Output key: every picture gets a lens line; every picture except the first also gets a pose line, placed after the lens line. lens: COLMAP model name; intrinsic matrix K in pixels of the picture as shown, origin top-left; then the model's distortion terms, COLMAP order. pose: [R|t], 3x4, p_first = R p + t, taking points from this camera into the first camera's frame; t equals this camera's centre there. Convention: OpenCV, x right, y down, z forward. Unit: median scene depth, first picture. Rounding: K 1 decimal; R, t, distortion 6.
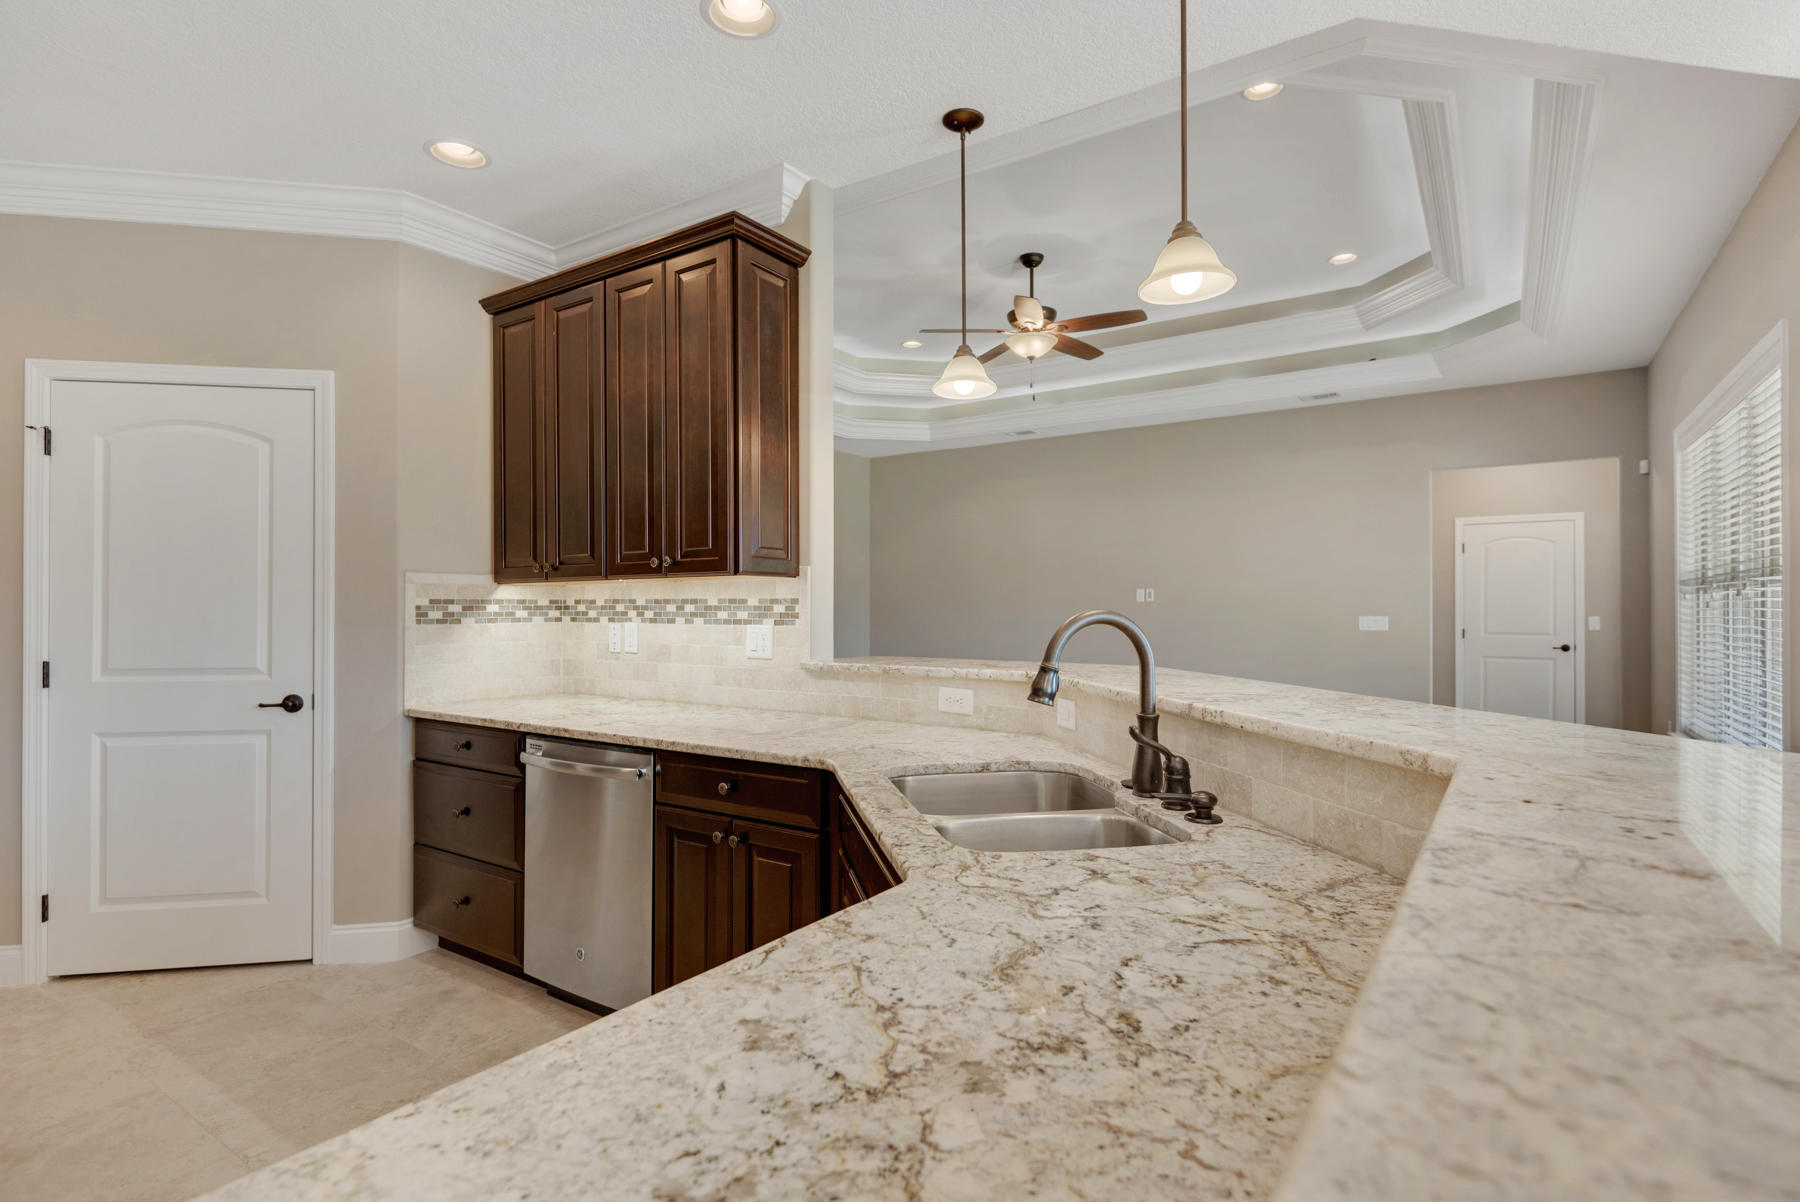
lens RADIAL K [[877.4, 0, 900.0], [0, 877.4, 601.0], [0, 0, 1]] dist [0.000175, -0.000954]
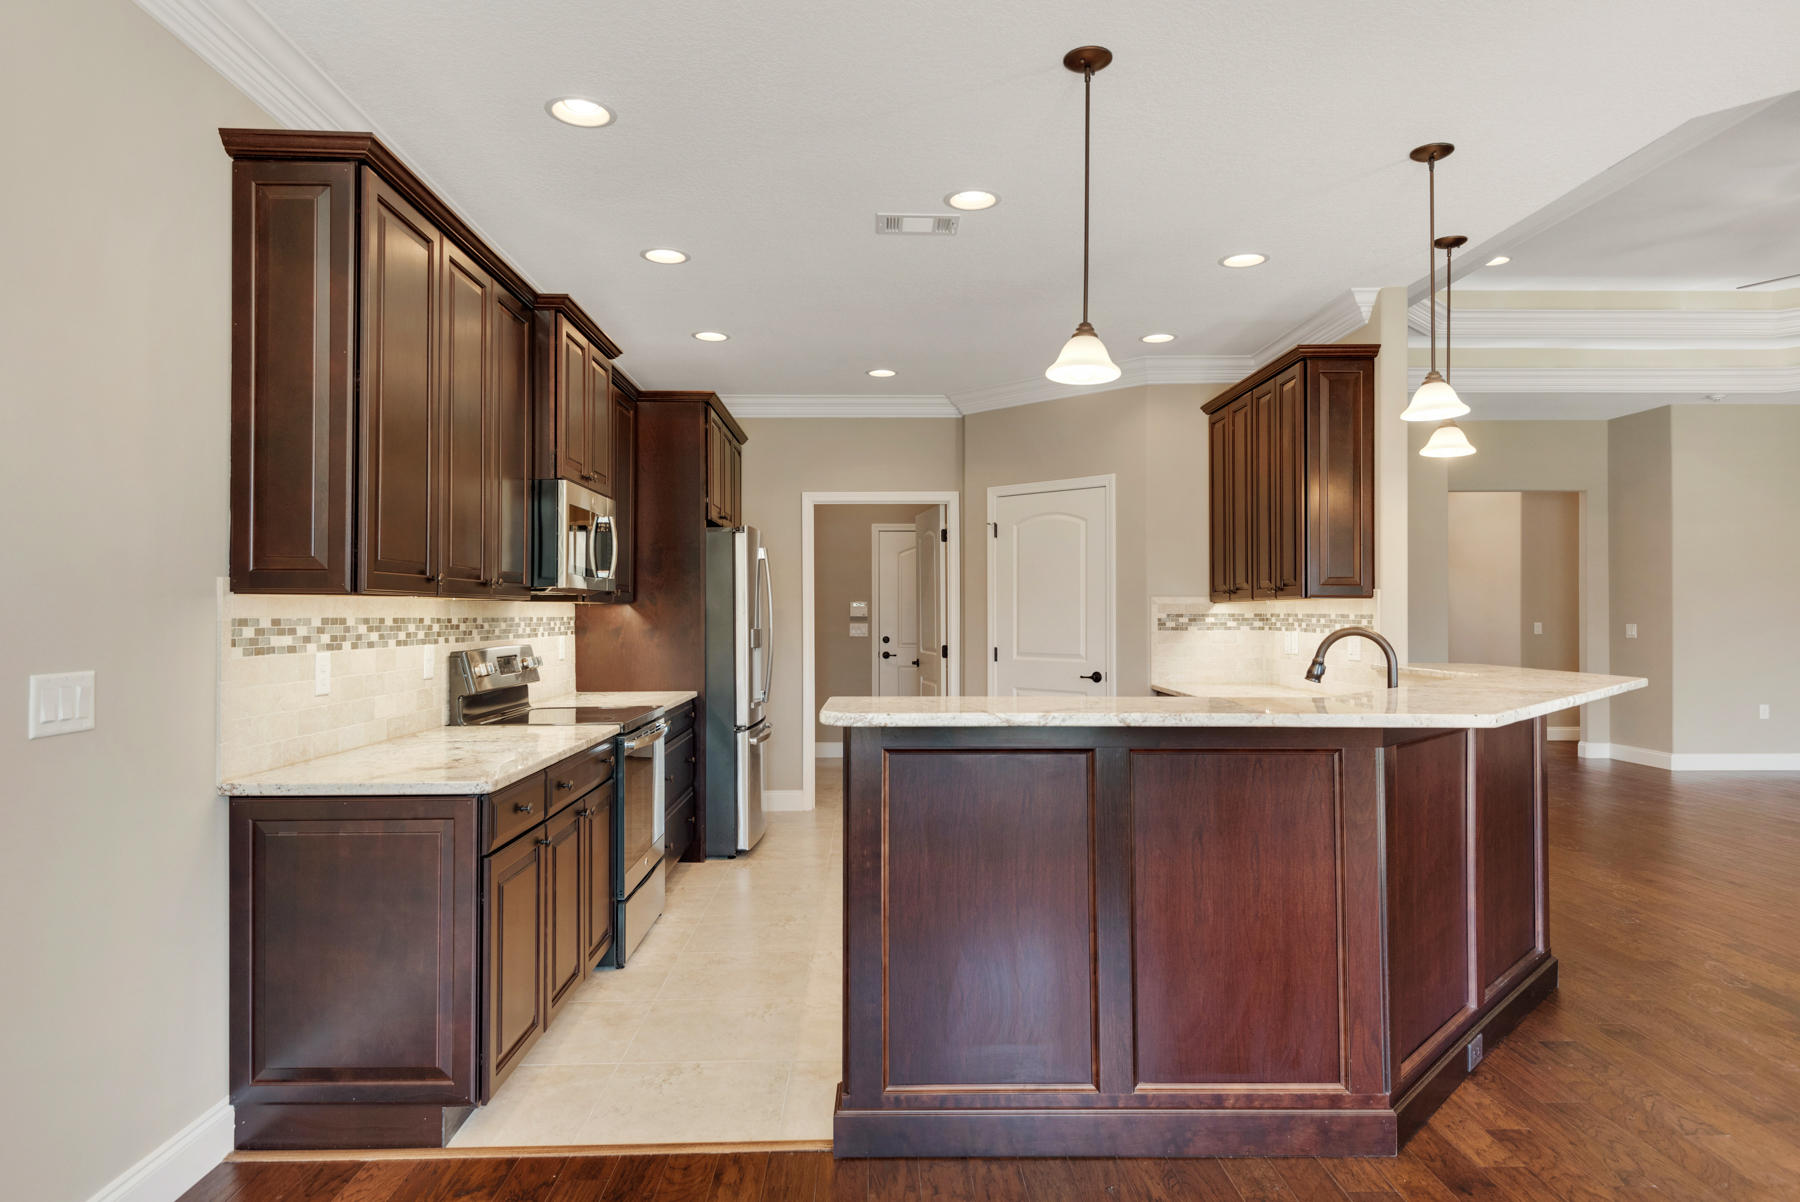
lens RADIAL K [[1076.6, 0, 900.0], [0, 1076.6, 601.0], [0, 0, 1]] dist [-0.000604, -0.000065]
pose [[0.575223, -0.008073, -0.817956, 0.751997], [0.007404, 0.999962, -0.004663, -0.020009], [0.817963, -0.003374, 0.575261, -0.469329]]
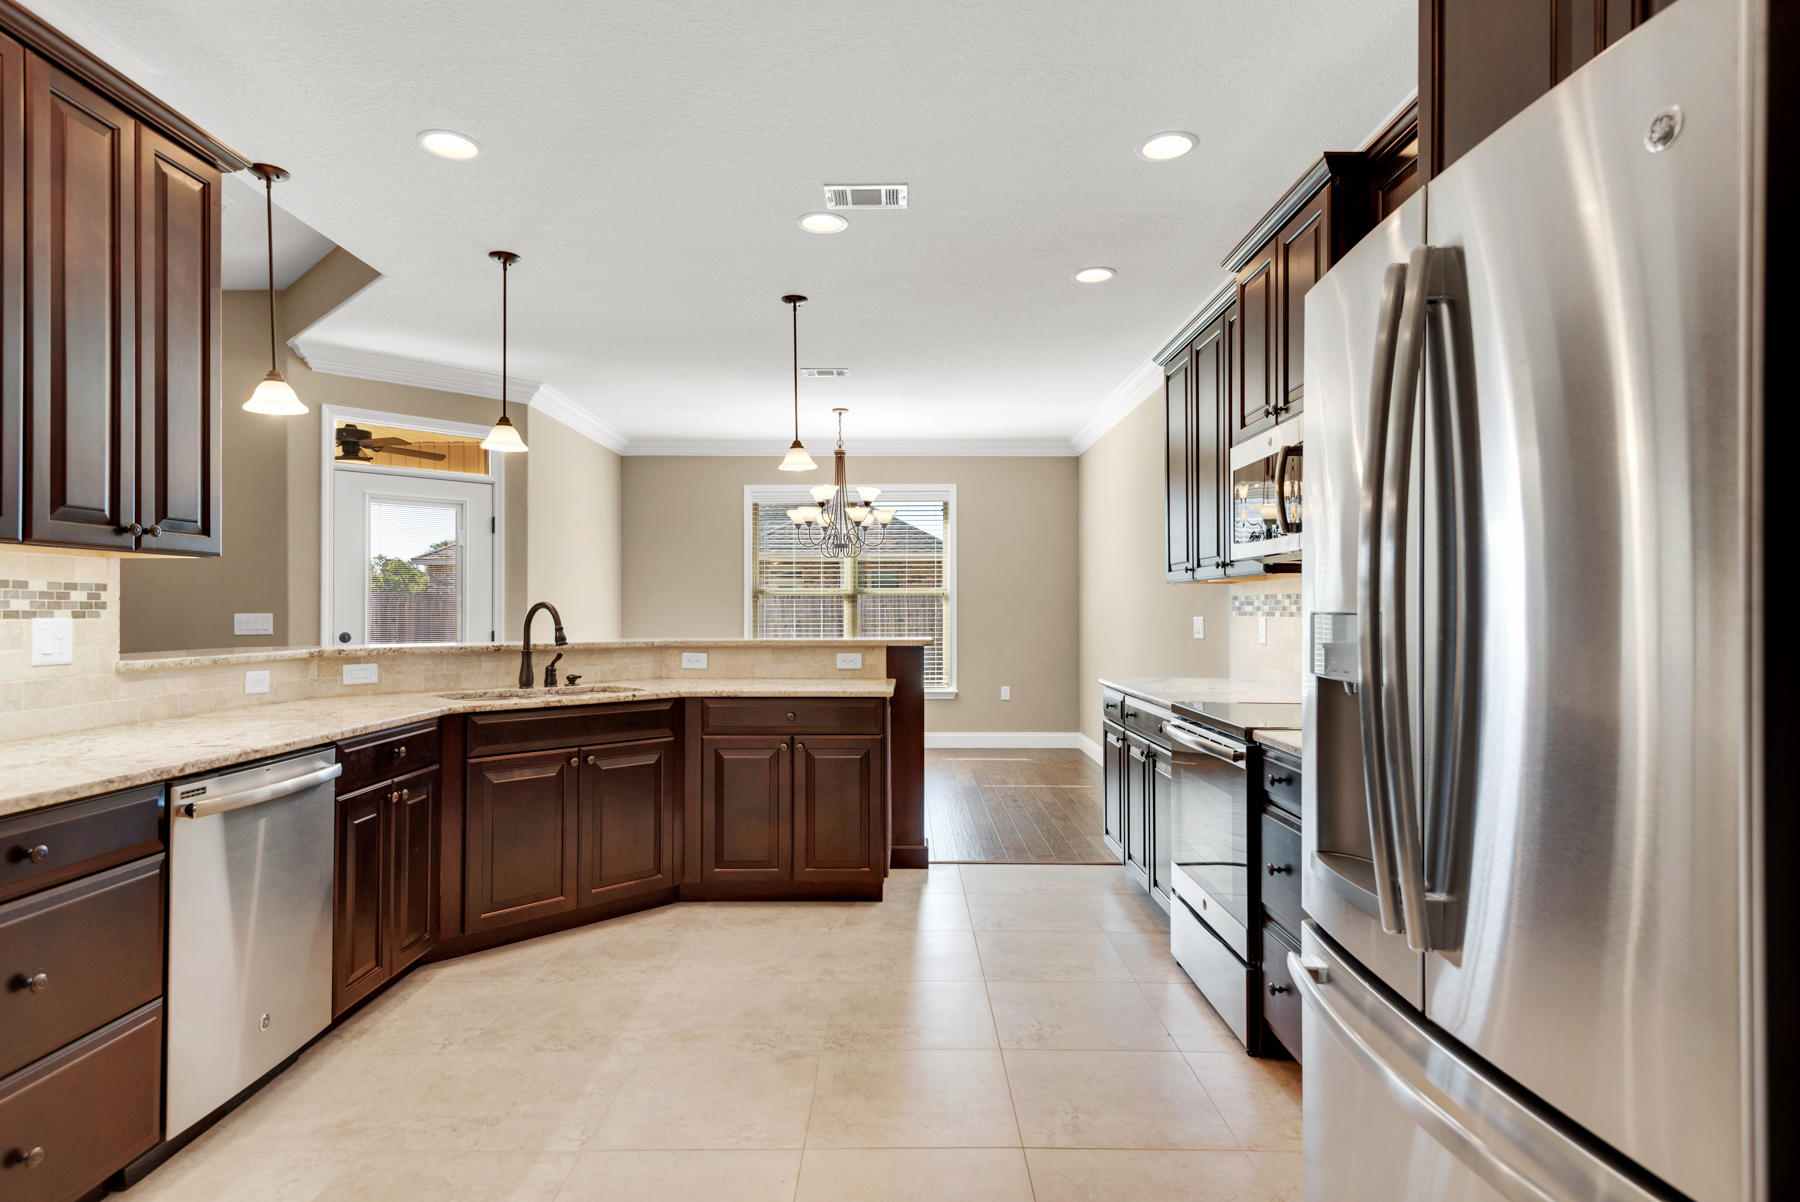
lens RADIAL K [[960.0, 0, 900.0], [0, 960.0, 601.0], [0, 0, 1]] dist [0.000723, -0.000716]
pose [[-0.563466, 0.008313, 0.826098, -1.187674], [-0.007026, 0.999865, -0.014854, 0.019592], [-0.826109, -0.014174, -0.563331, 0.857173]]
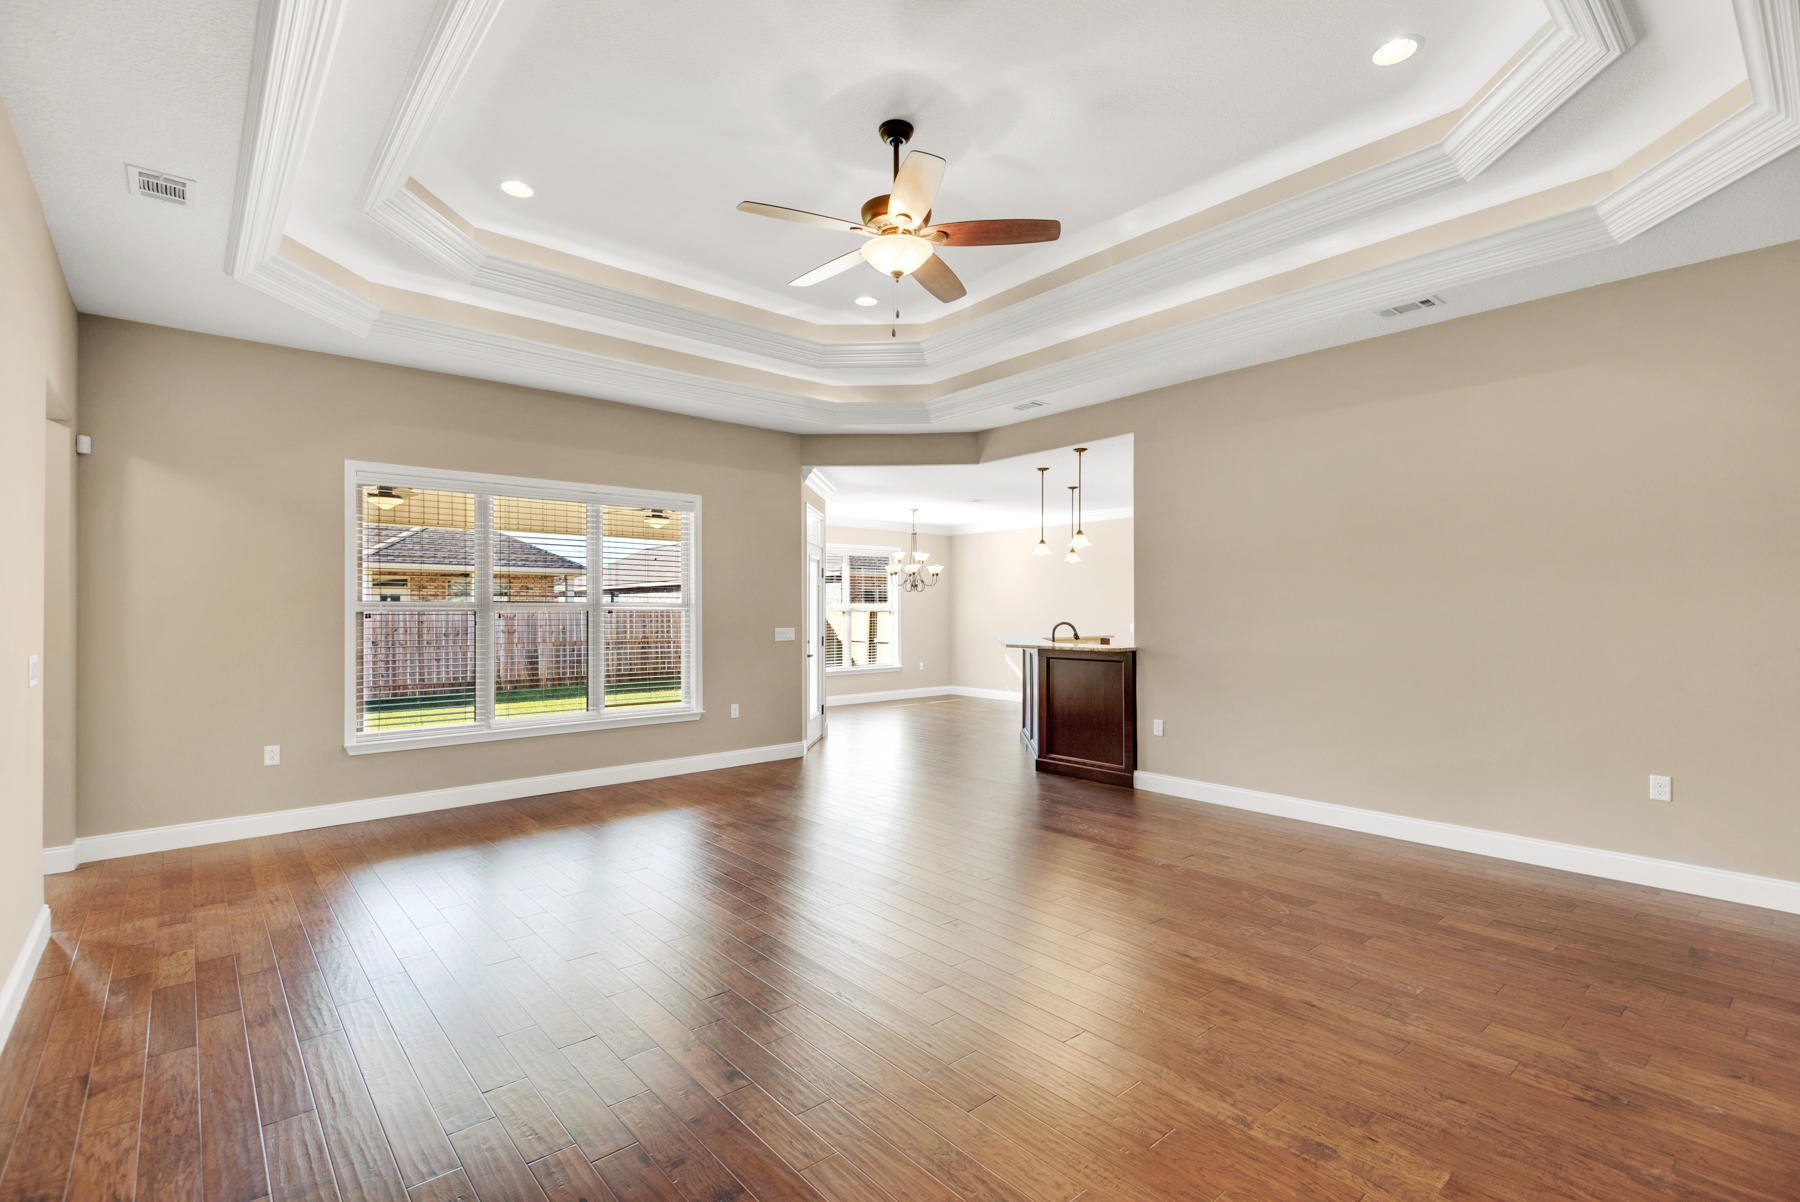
lens RADIAL K [[824.9, 0, 917.2], [0, 824.9, 608.6], [0, 0, 1]] dist [0.015672, -0.000099]
pose [[-0.970978, 0.003636, 0.239143, -0.049493], [0.000782, 0.999927, -0.012027, -0.003675], [-0.239169, -0.011491, -0.970910, 3.190898]]
